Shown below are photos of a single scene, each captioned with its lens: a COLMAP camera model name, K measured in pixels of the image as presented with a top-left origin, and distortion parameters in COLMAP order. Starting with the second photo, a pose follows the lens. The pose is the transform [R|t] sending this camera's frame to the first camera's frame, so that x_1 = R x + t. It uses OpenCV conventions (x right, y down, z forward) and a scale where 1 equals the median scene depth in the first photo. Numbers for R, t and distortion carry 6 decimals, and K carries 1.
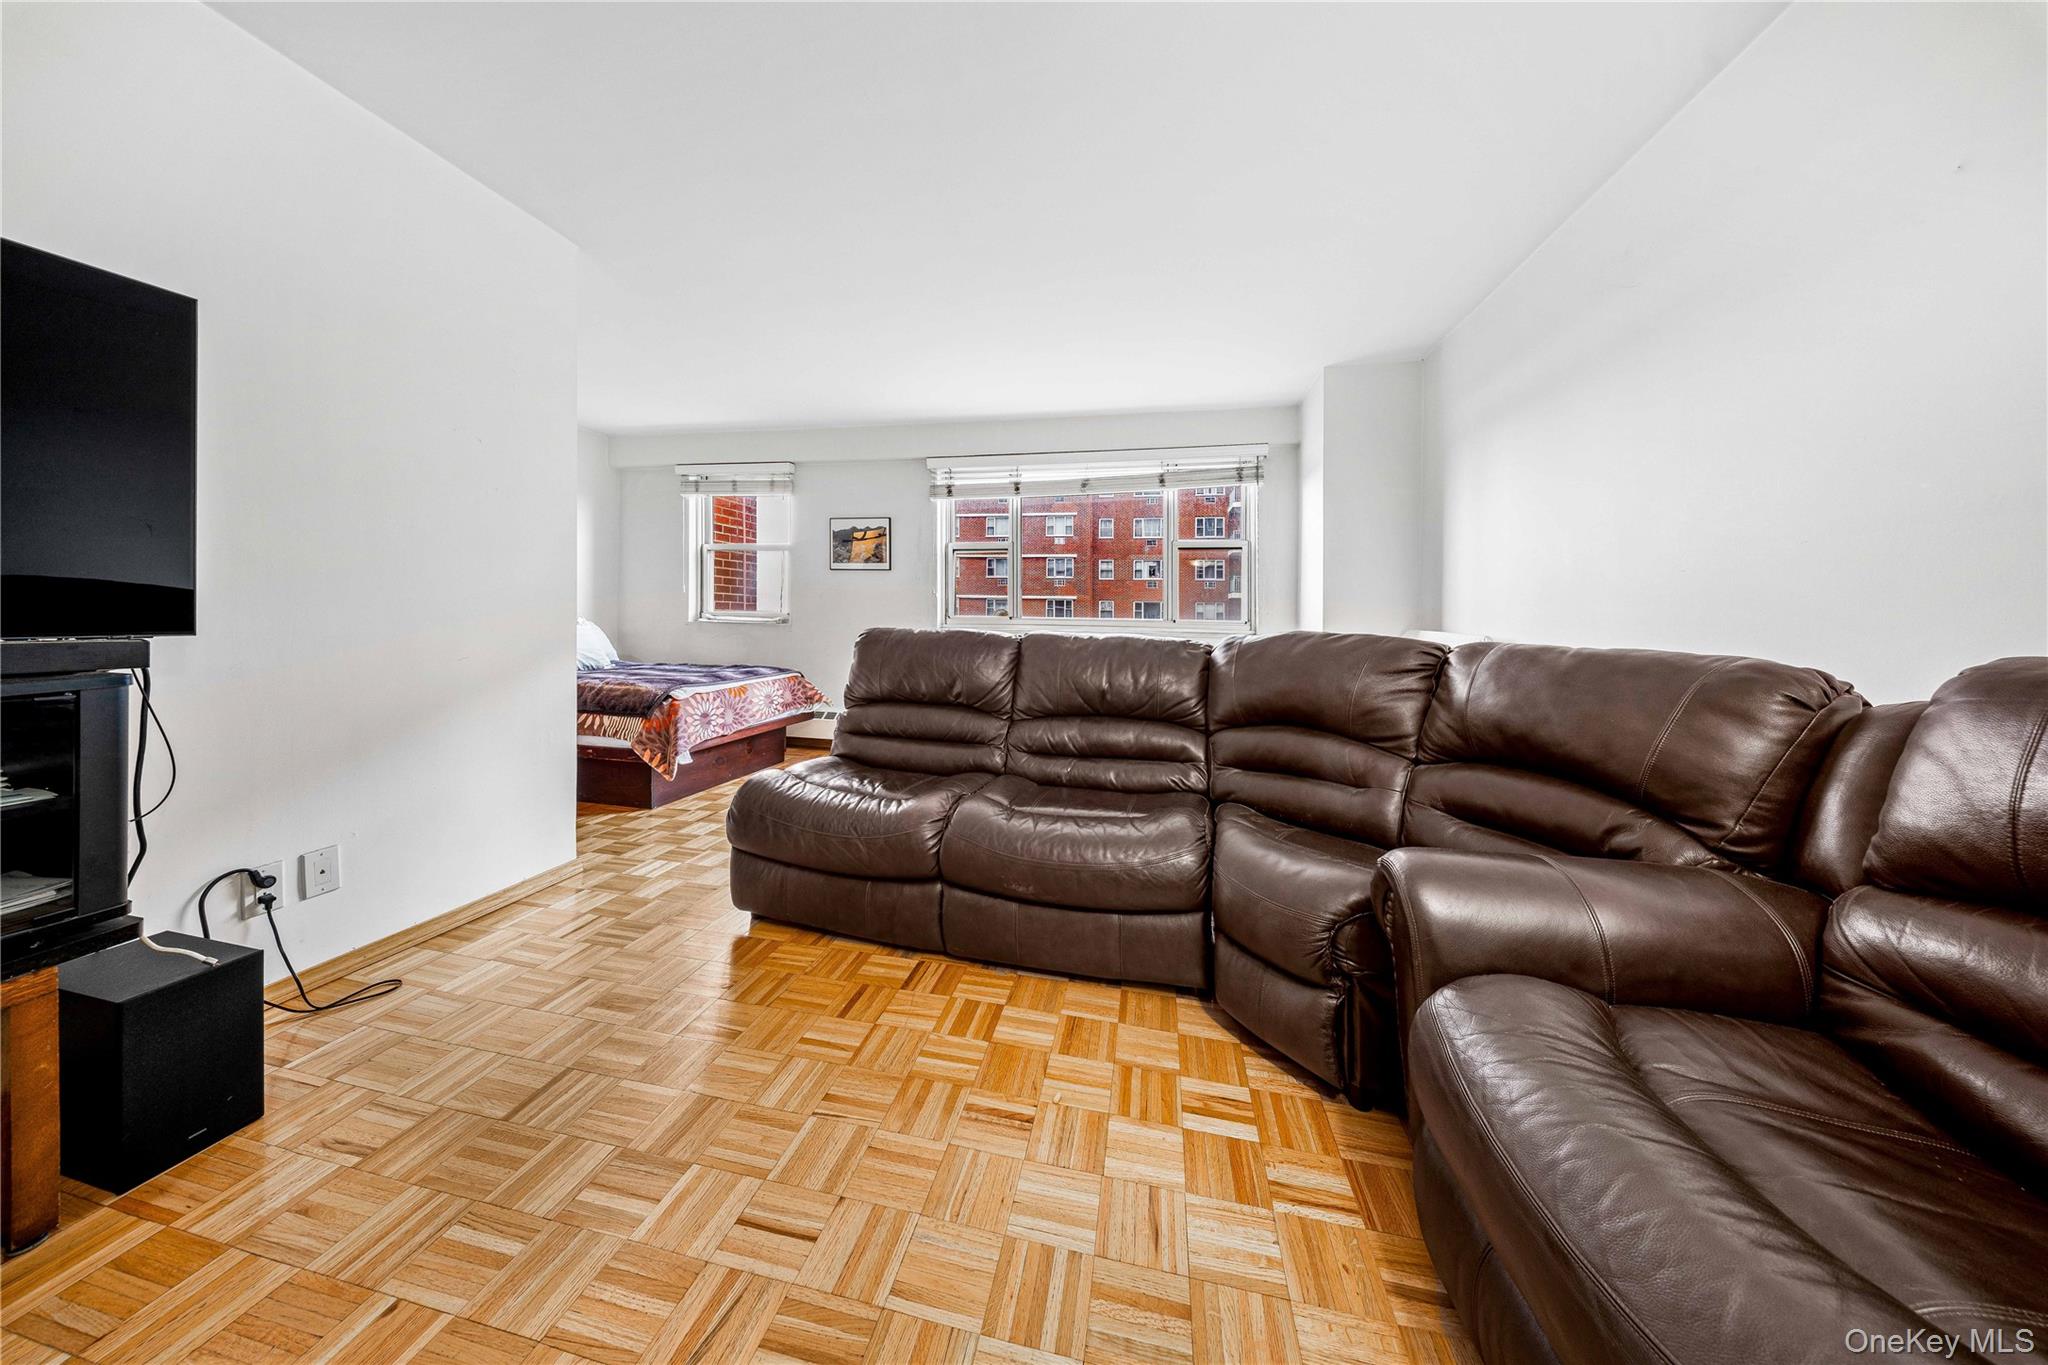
lens RADIAL K [[608.0, 0, 1030.2], [0, 608.0, 616.6], [0, 0, 1]] dist [-0.000816, -0.000181]
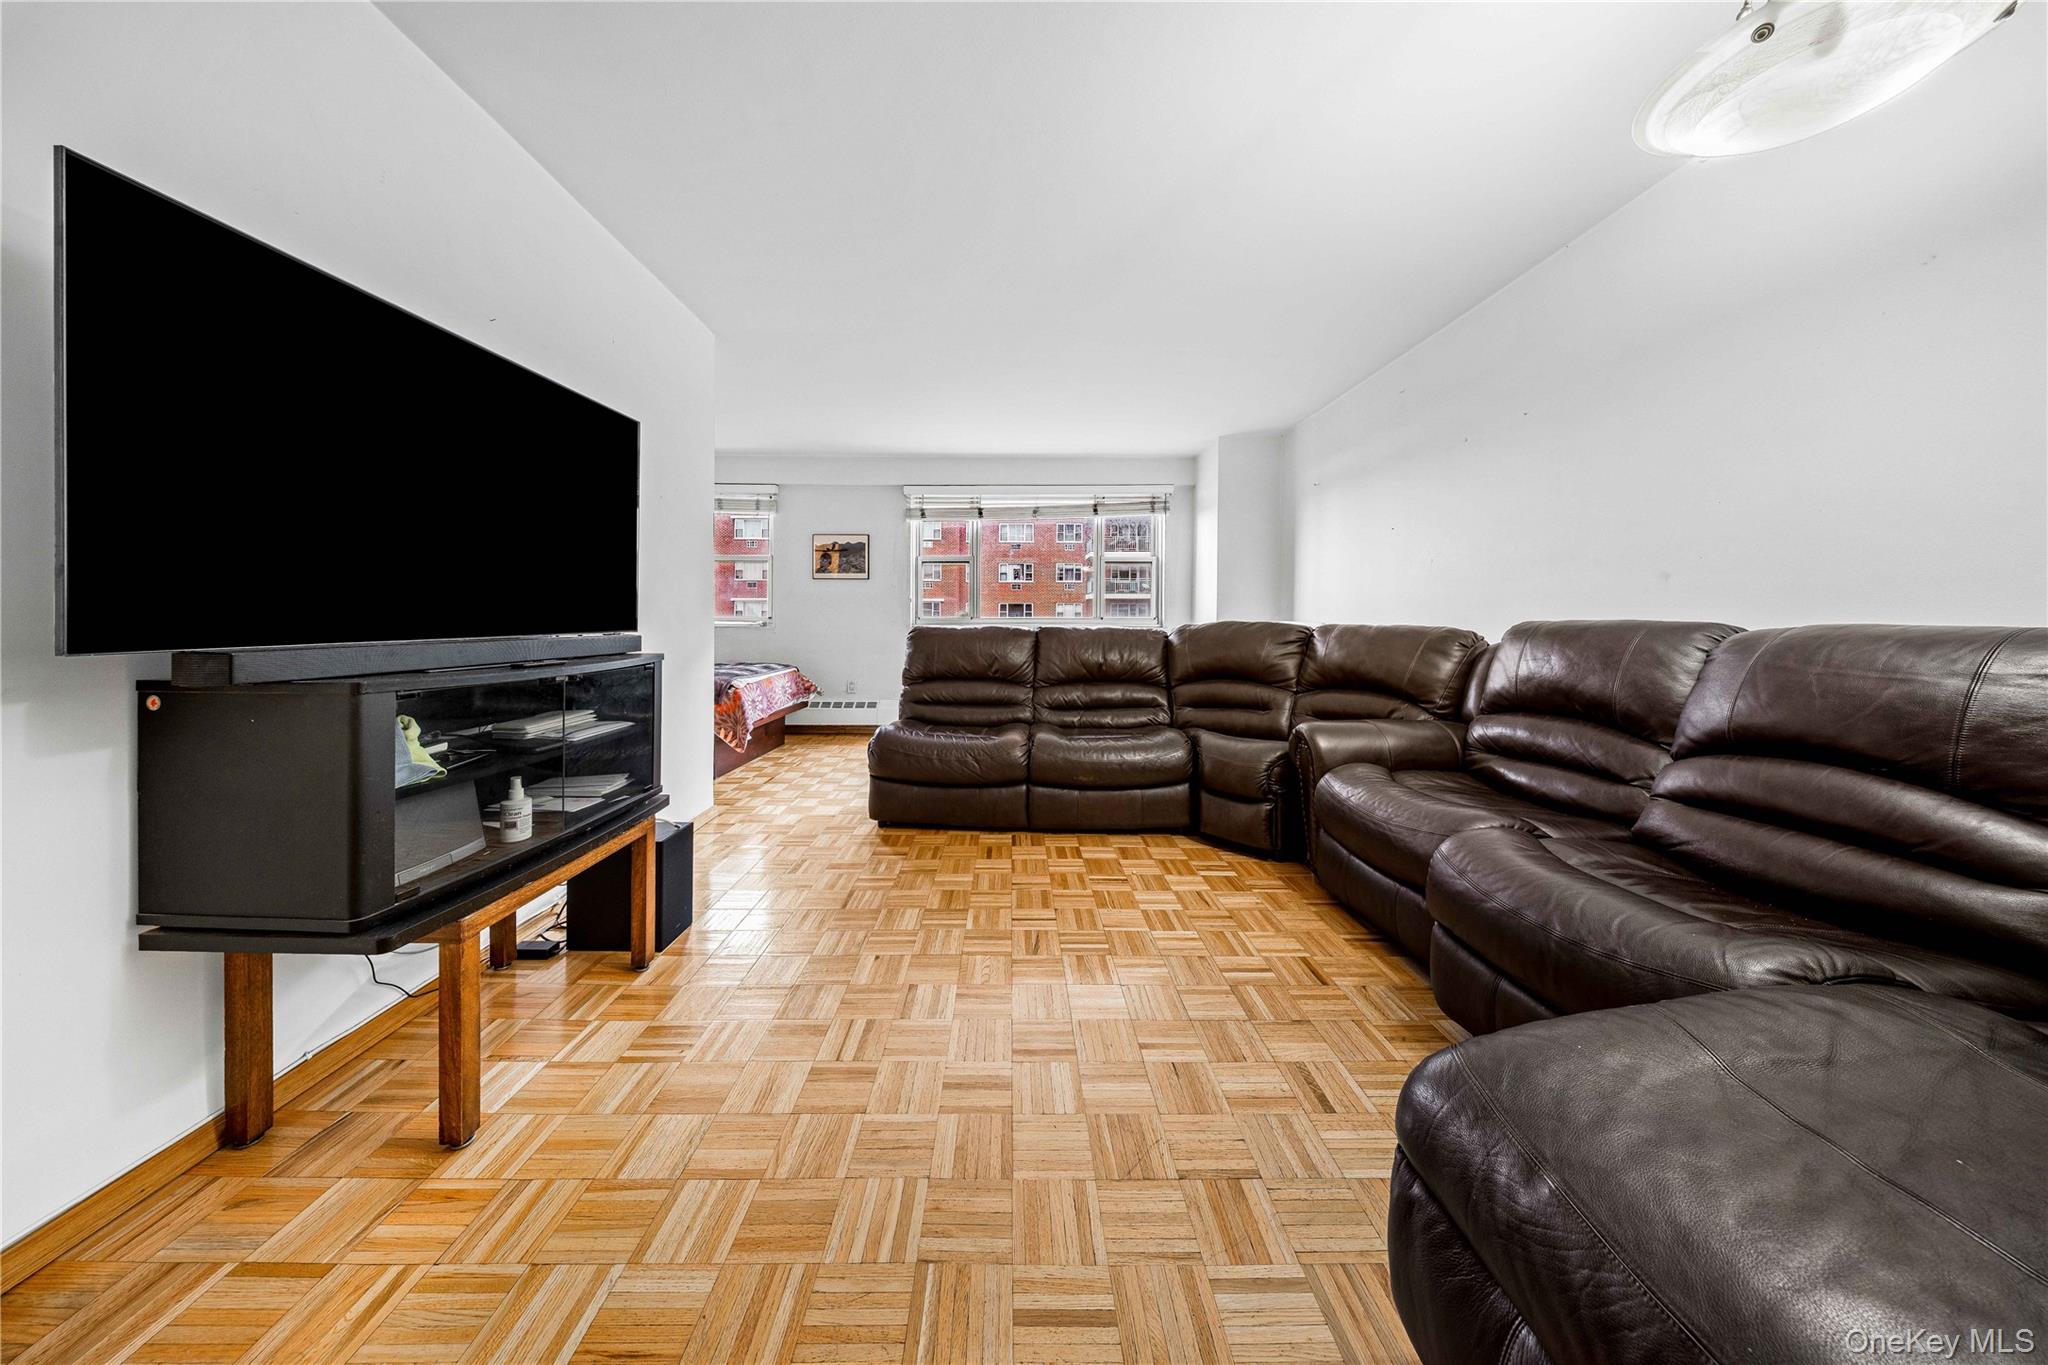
lens RADIAL K [[593.4, 0, 1014.0], [0, 593.4, 644.0], [0, 0, 1]] dist [0.008198, 0.000017]
pose [[0.980102, -0.026294, 0.196744, -0.482818], [0.017741, 0.998825, 0.045109, 0.004077], [-0.197699, -0.040721, 0.979417, -0.501485]]
